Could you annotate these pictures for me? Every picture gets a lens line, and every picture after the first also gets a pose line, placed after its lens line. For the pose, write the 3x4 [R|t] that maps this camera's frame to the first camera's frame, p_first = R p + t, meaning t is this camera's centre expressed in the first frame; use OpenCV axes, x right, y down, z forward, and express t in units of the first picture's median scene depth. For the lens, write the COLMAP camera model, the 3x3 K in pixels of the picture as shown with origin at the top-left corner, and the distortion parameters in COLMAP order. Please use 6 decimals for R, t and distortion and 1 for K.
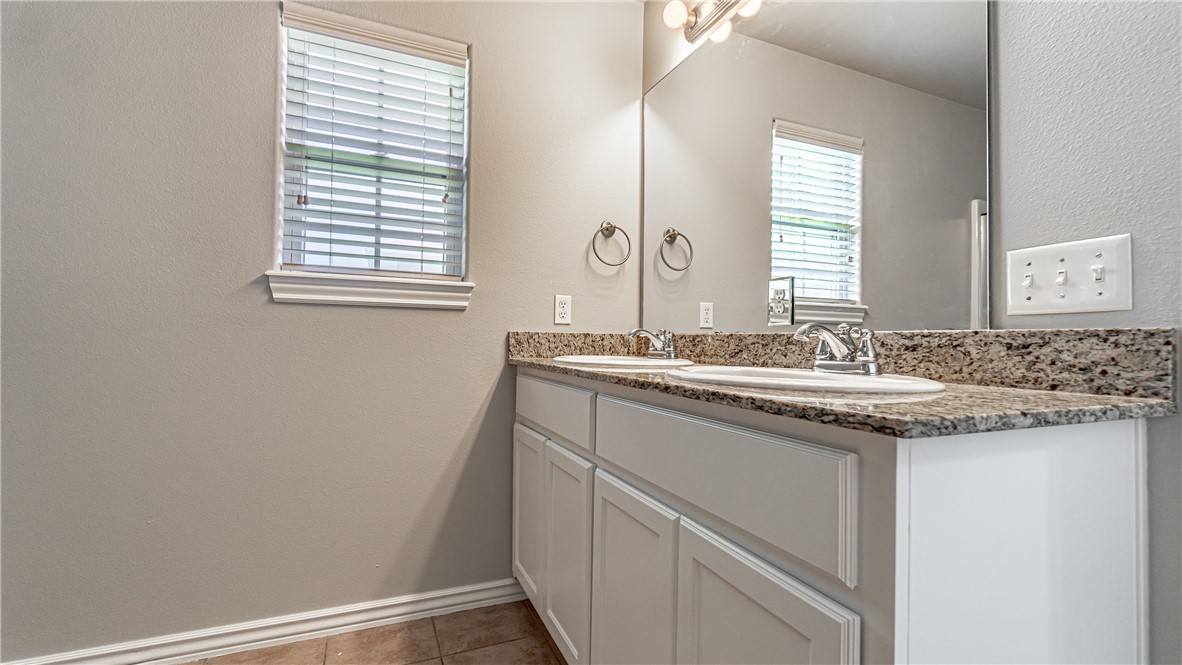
lens RADIAL K [[504.5, 0, 593.0], [0, 504.5, 333.2], [0, 0, 1]] dist [-0.014291, 0.000057]
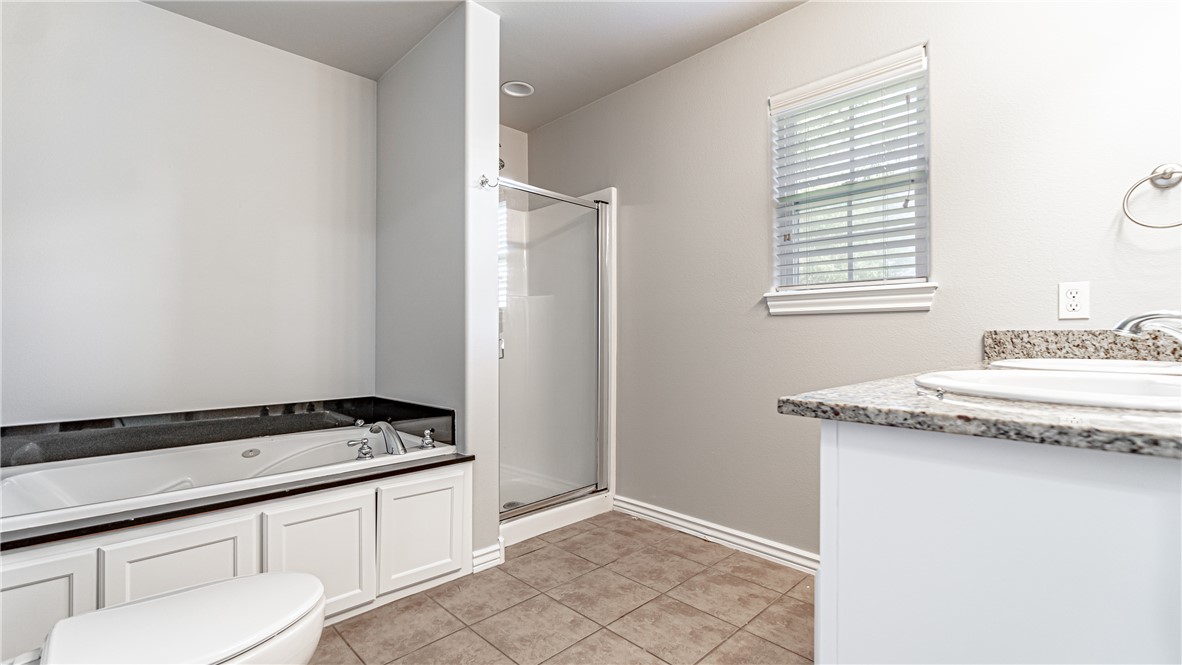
lens RADIAL K [[504.5, 0, 589.4], [0, 504.5, 336.3], [0, 0, 1]] dist [-0.014291, 0.000057]
pose [[0.341982, -0.021106, -0.939470, 0.473668], [0.018133, 0.999710, -0.015859, 0.008618], [0.939532, -0.011612, 0.342265, 0.038763]]
